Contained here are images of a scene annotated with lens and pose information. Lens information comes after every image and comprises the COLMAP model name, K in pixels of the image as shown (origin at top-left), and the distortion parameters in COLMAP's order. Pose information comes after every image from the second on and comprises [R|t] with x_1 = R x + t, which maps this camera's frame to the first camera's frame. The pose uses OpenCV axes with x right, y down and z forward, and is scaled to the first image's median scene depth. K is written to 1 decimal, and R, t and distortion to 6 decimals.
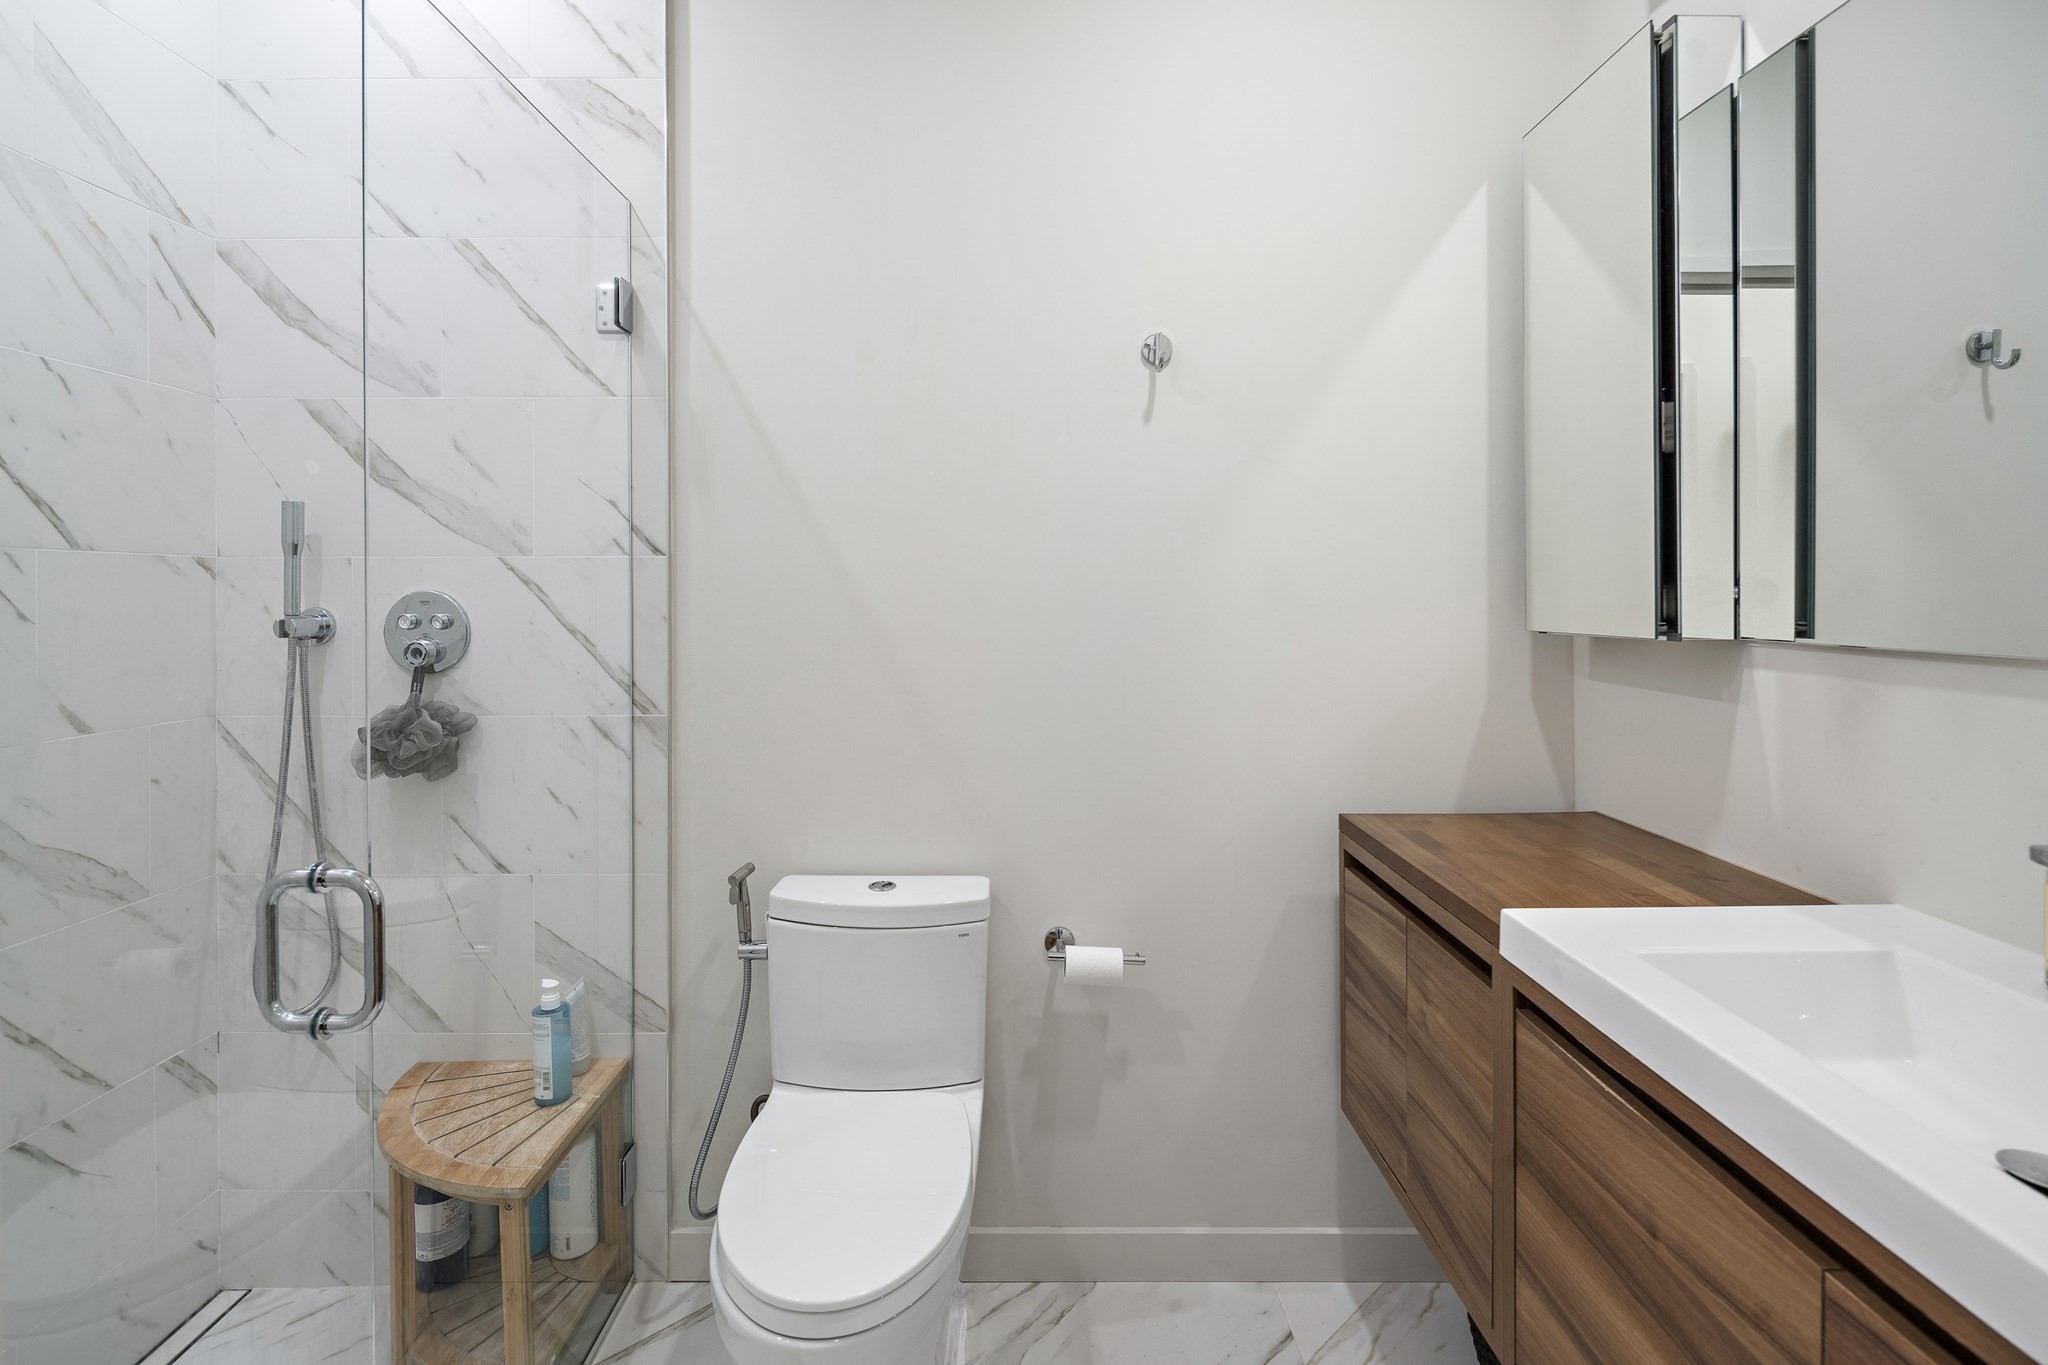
lens RADIAL K [[996.9, 0, 1028.4], [0, 996.9, 594.6], [0, 0, 1]] dist [0.002618, -0.003766]
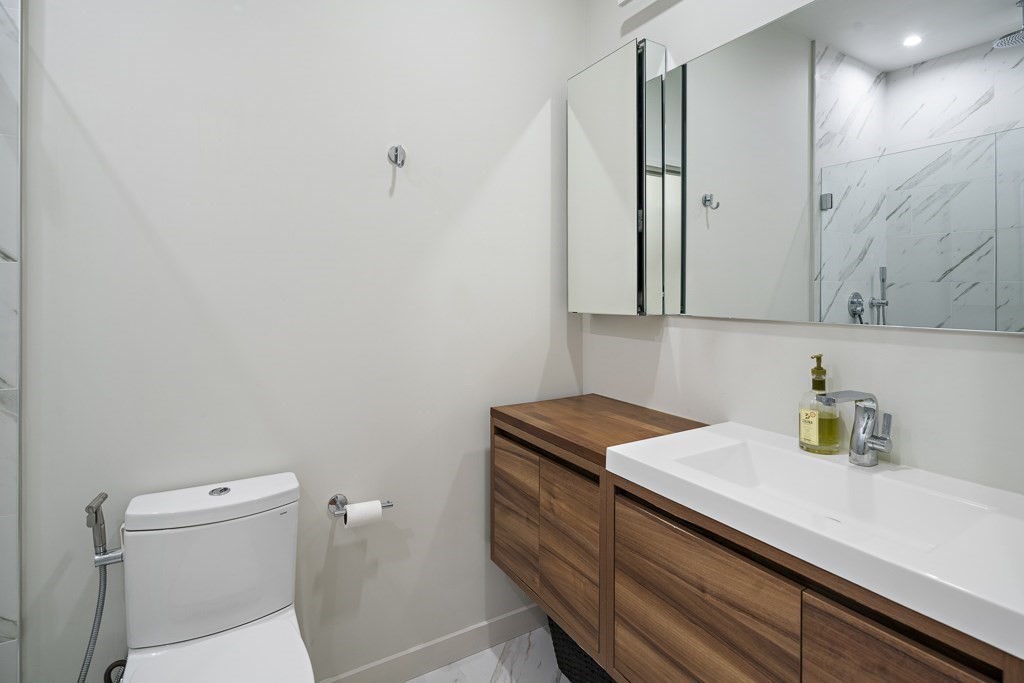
lens RADIAL K [[498.5, 0, 511.2], [0, 498.5, 293.6], [0, 0, 1]] dist [0.002618, -0.003766]
pose [[0.861751, 0.004758, 0.507310, -0.153055], [-0.003904, 0.999989, -0.002748, 0.000765], [-0.507317, 0.000387, 0.861760, 0.149457]]
